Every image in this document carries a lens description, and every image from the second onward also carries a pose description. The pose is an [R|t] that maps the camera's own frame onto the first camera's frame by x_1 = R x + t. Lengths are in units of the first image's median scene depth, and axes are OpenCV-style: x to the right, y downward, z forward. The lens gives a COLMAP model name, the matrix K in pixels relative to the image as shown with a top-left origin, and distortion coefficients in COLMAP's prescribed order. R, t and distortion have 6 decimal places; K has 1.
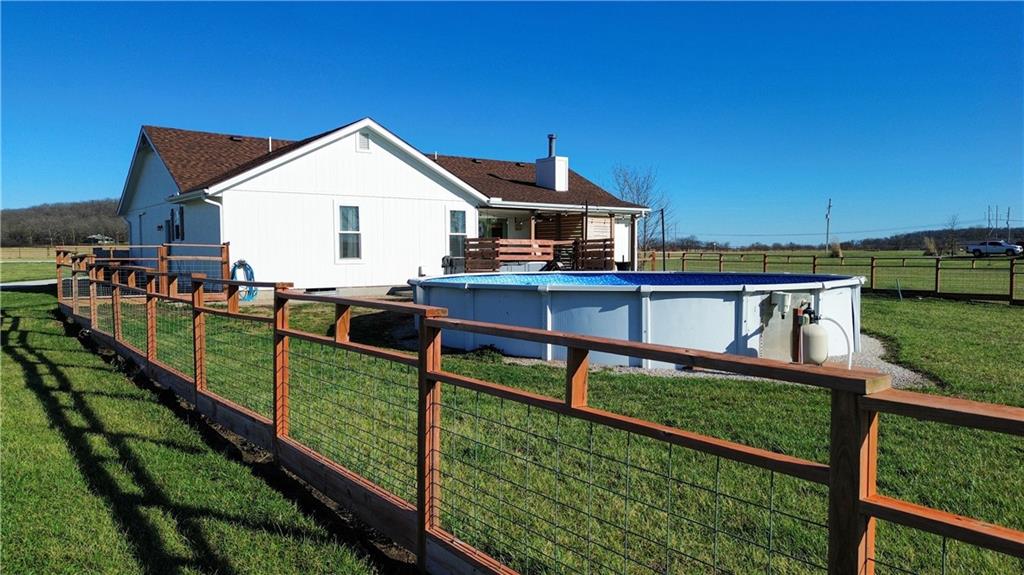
lens RADIAL K [[716.2, 0, 508.4], [0, 716.2, 287.5], [0, 0, 1]] dist [0.060562, -0.047070]
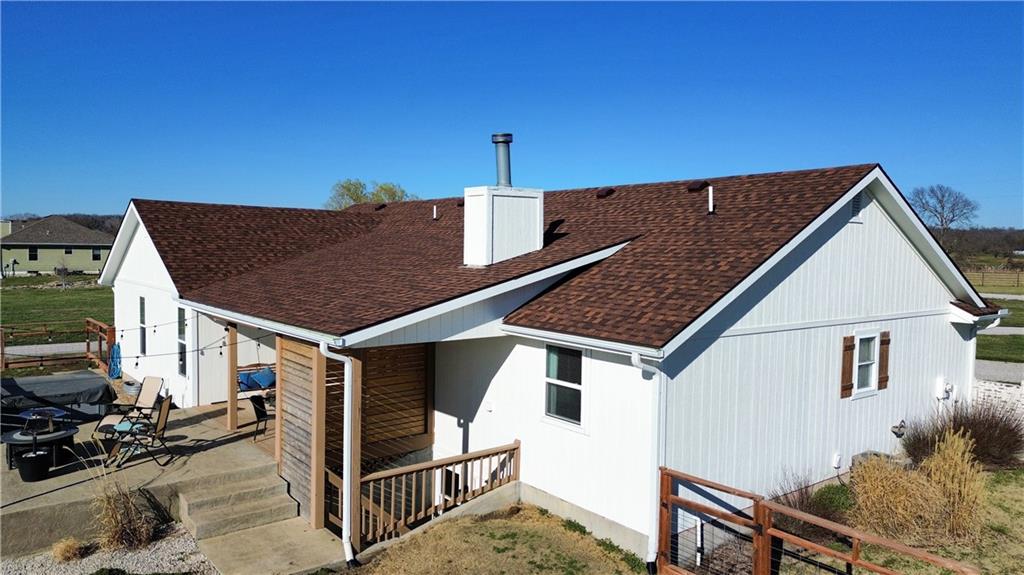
lens RADIAL K [[716.2, 0, 513.8], [0, 716.2, 290.2], [0, 0, 1]] dist [0.060562, -0.047070]
pose [[0.020277, 0.061011, -0.997931, 0.619475], [-0.061202, 0.996340, 0.059671, -0.182866], [0.997919, 0.059865, 0.023936, 1.295490]]
